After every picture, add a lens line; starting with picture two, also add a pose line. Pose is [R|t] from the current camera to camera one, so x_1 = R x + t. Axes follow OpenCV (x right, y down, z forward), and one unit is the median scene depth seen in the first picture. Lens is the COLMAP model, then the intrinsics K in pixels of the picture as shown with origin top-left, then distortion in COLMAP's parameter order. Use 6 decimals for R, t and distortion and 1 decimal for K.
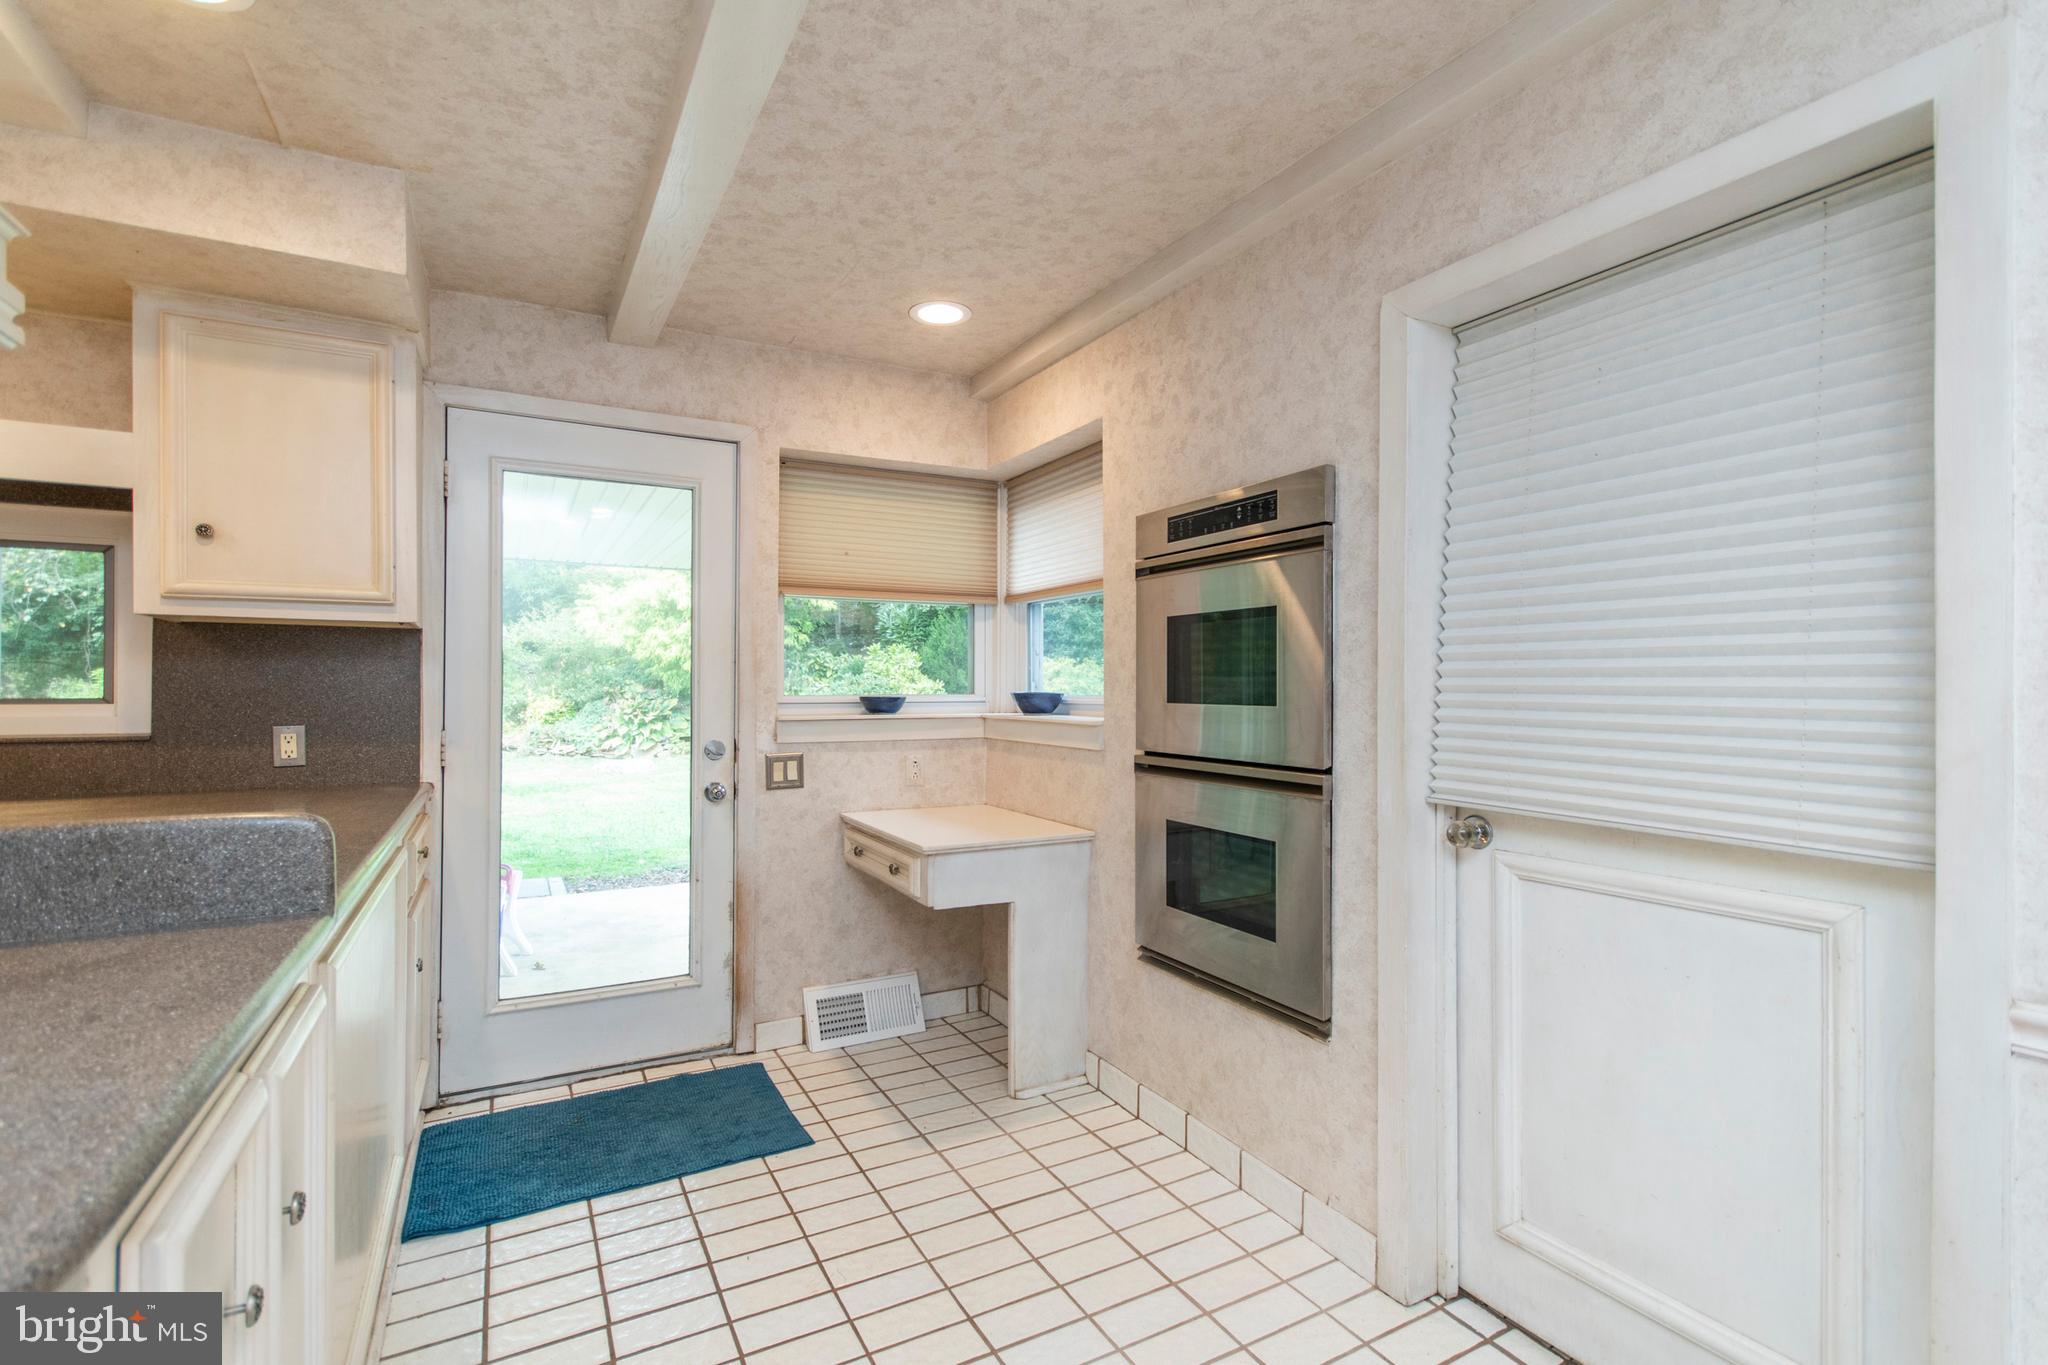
lens RADIAL K [[902.0, 0, 1033.8], [0, 902.0, 683.5], [0, 0, 1]] dist [0.013027, -0.004700]
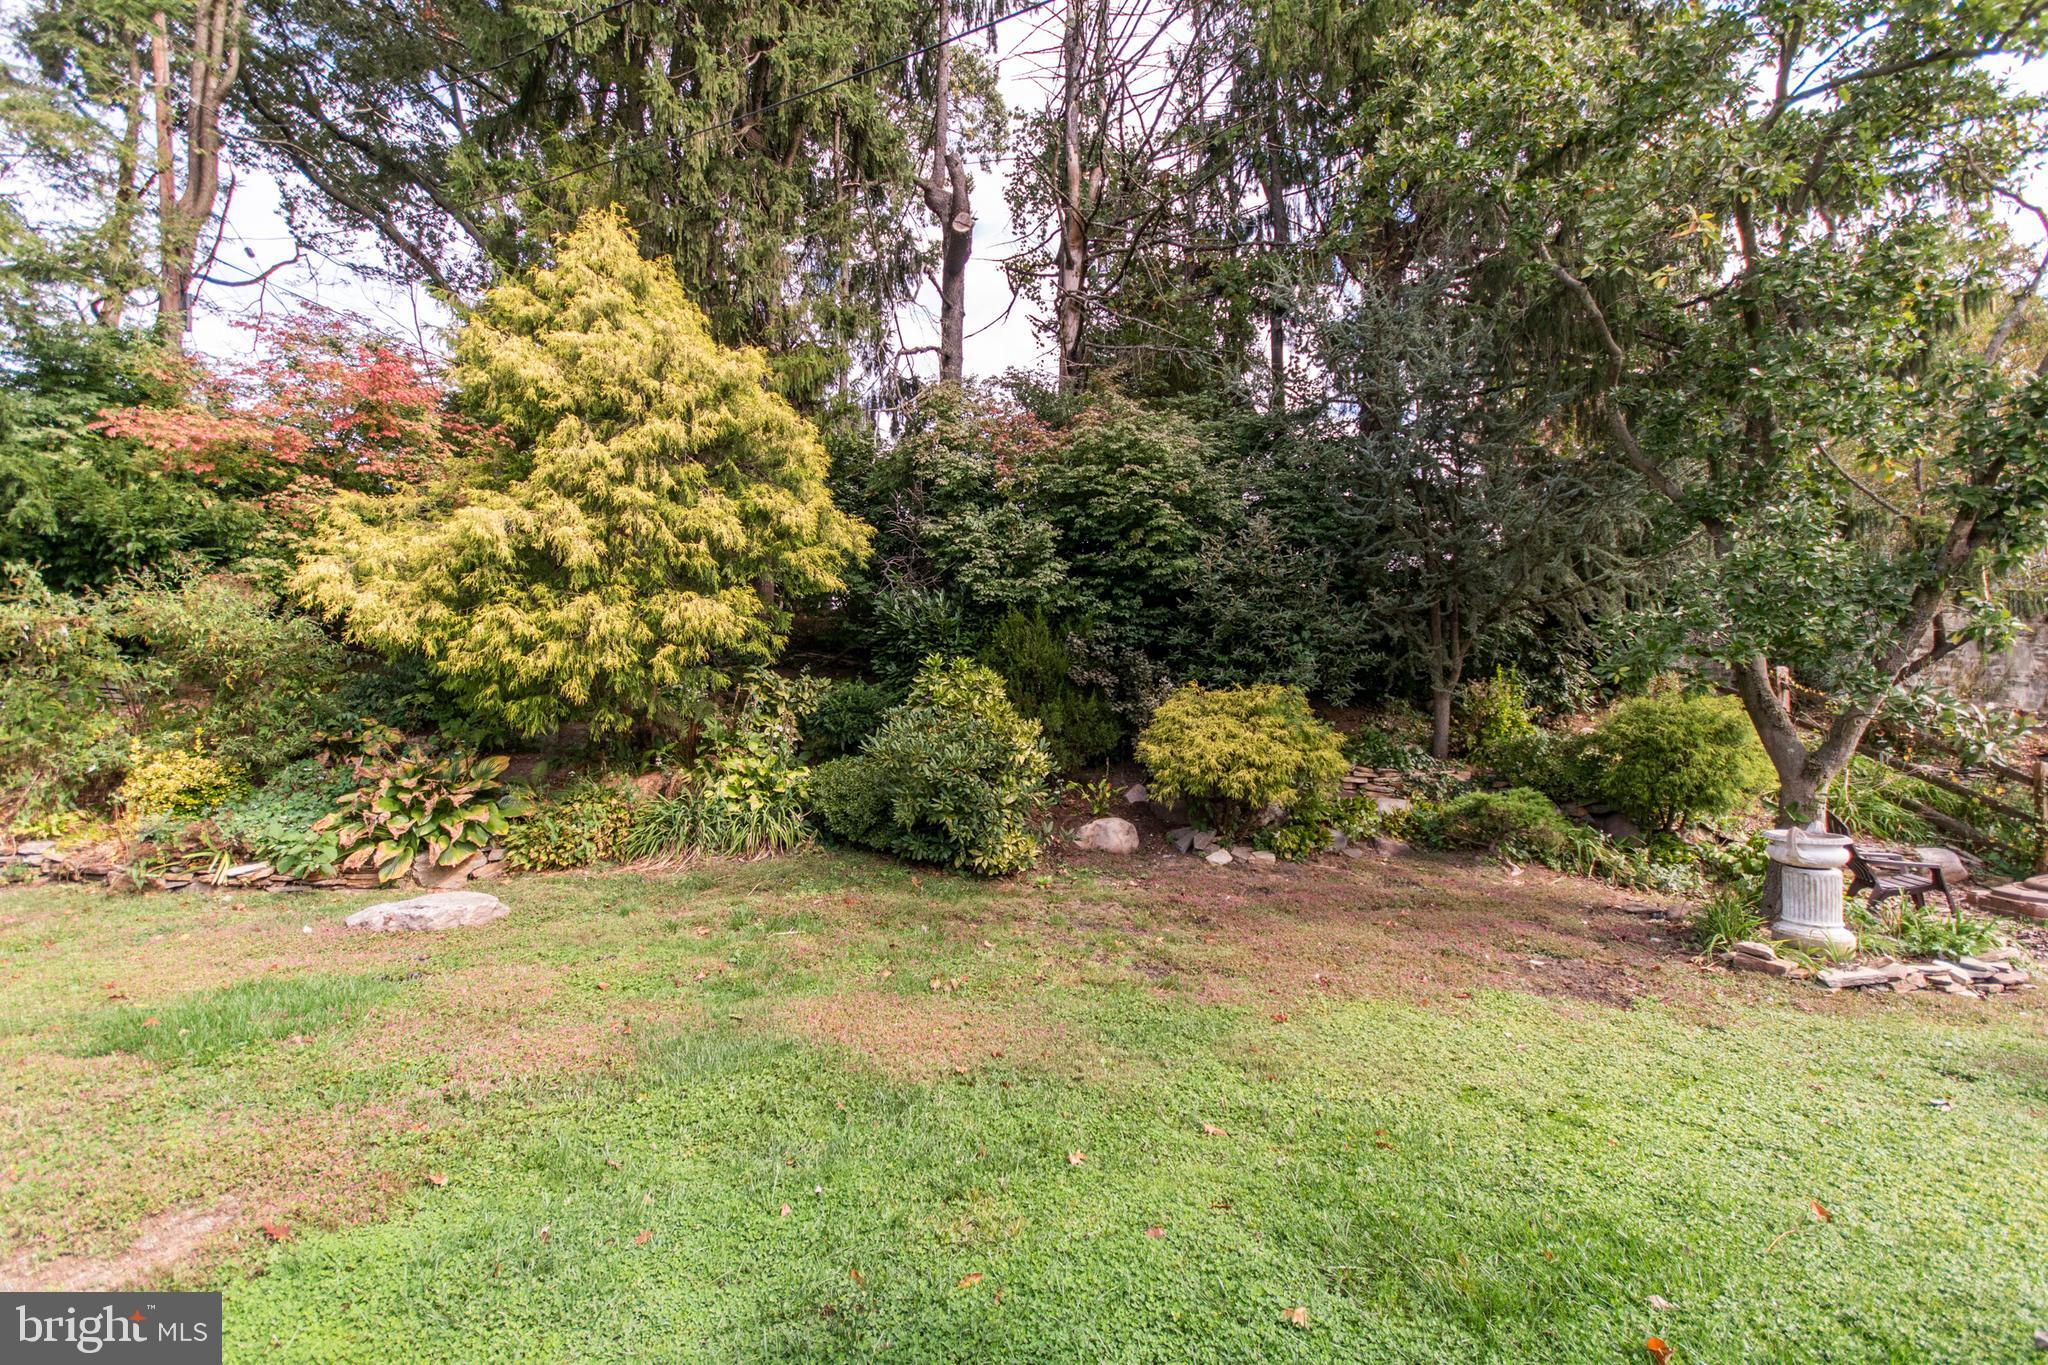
lens RADIAL K [[885.7, 0, 941.4], [0, 885.7, 673.8], [0, 0, 1]] dist [0.001781, 0.000134]
pose [[0.954653, 0.019282, 0.297097, -1.726438], [-0.000820, 0.998067, -0.062140, 0.010821], [-0.297721, 0.059079, 0.952823, 2.539481]]
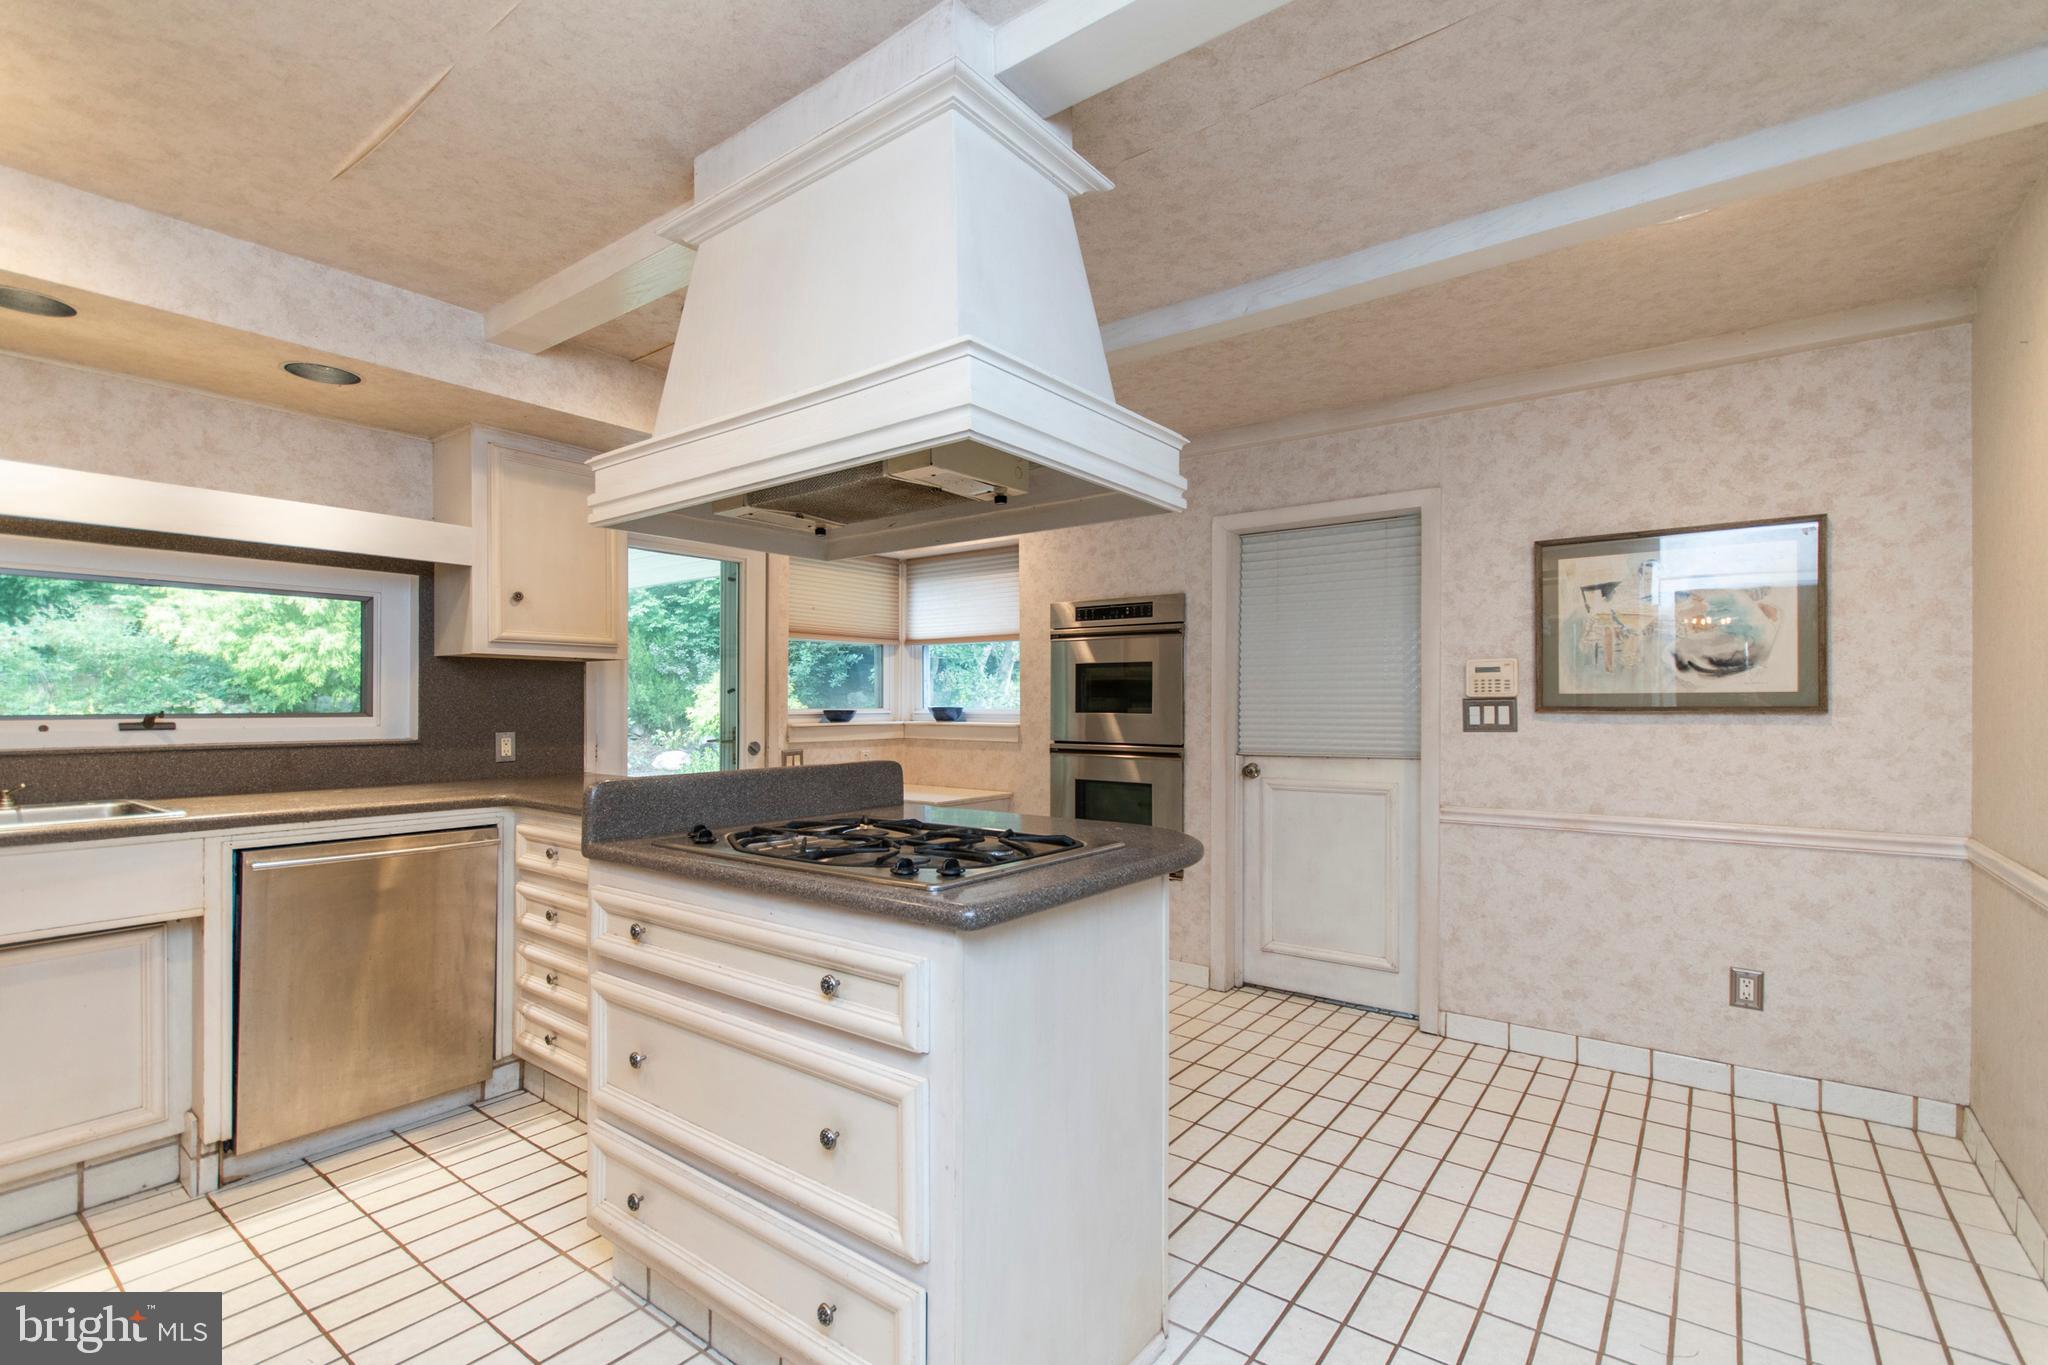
lens RADIAL K [[909.9, 0, 994.8], [0, 909.9, 700.8], [0, 0, 1]] dist [0.004864, 0.000139]
pose [[0.919175, 0.000834, 0.393848, -0.605052], [-0.002130, 0.999994, 0.002852, -0.005717], [-0.393843, -0.003460, 0.919171, -0.492450]]
